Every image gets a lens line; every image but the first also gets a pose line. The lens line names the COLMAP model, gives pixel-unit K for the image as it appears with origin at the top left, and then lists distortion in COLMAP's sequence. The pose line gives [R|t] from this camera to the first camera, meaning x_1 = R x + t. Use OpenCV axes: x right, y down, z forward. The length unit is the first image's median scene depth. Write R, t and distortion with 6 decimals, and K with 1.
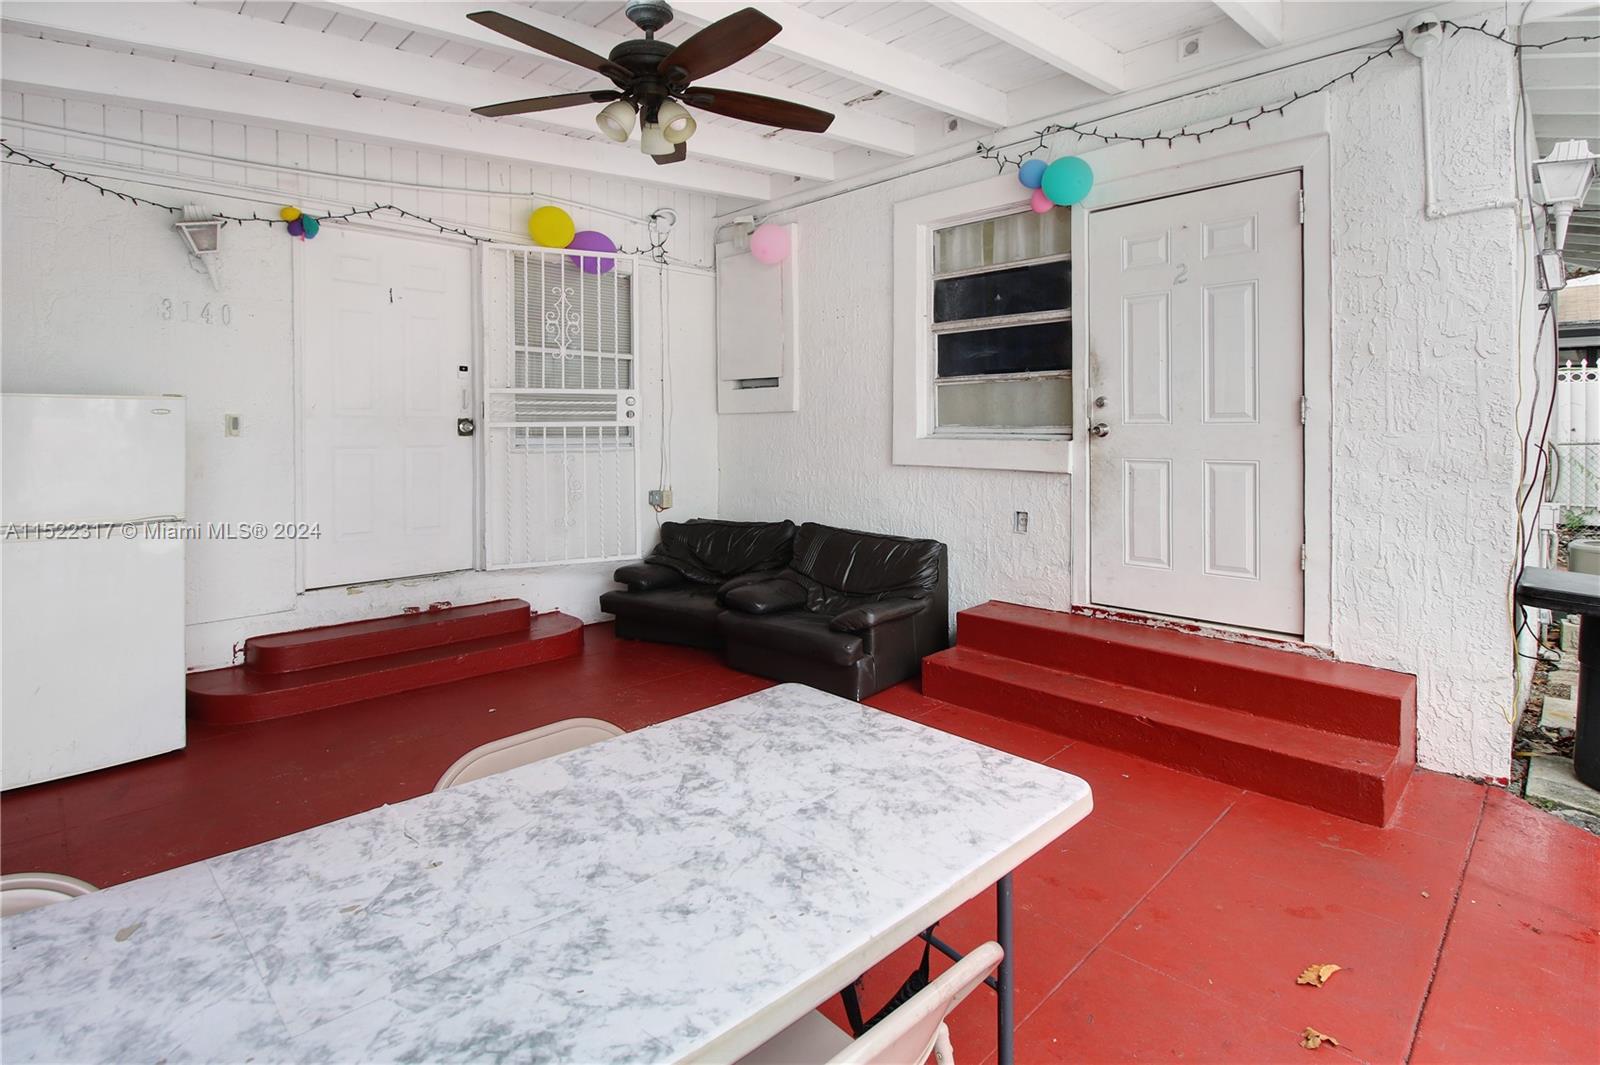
lens RADIAL K [[798.2, 0, 800.7], [0, 798.2, 502.9], [0, 0, 1]] dist [-0.046942, 0.000148]
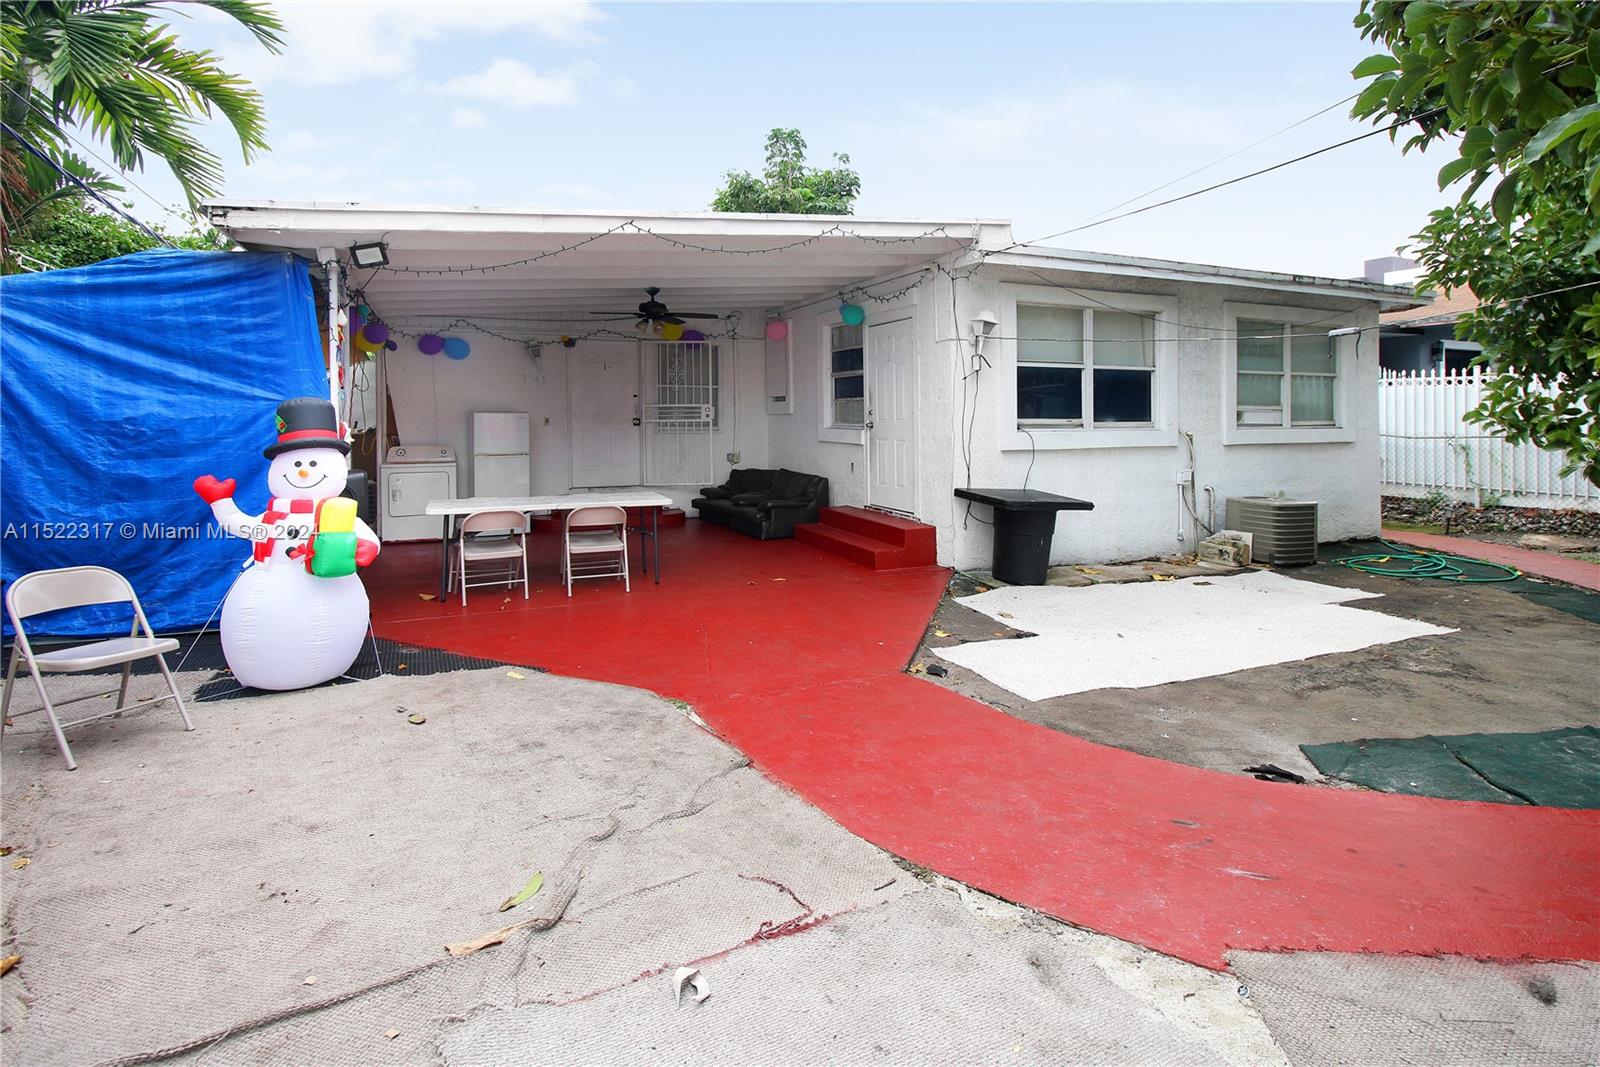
lens RADIAL K [[798.2, 0, 800.7], [0, 798.2, 503.9], [0, 0, 1]] dist [-0.046942, 0.000148]
pose [[0.937535, 0.040799, -0.345489, 0.784442], [-0.034292, 0.999101, 0.024928, 0.063949], [0.346196, -0.011524, 0.938092, -0.939976]]
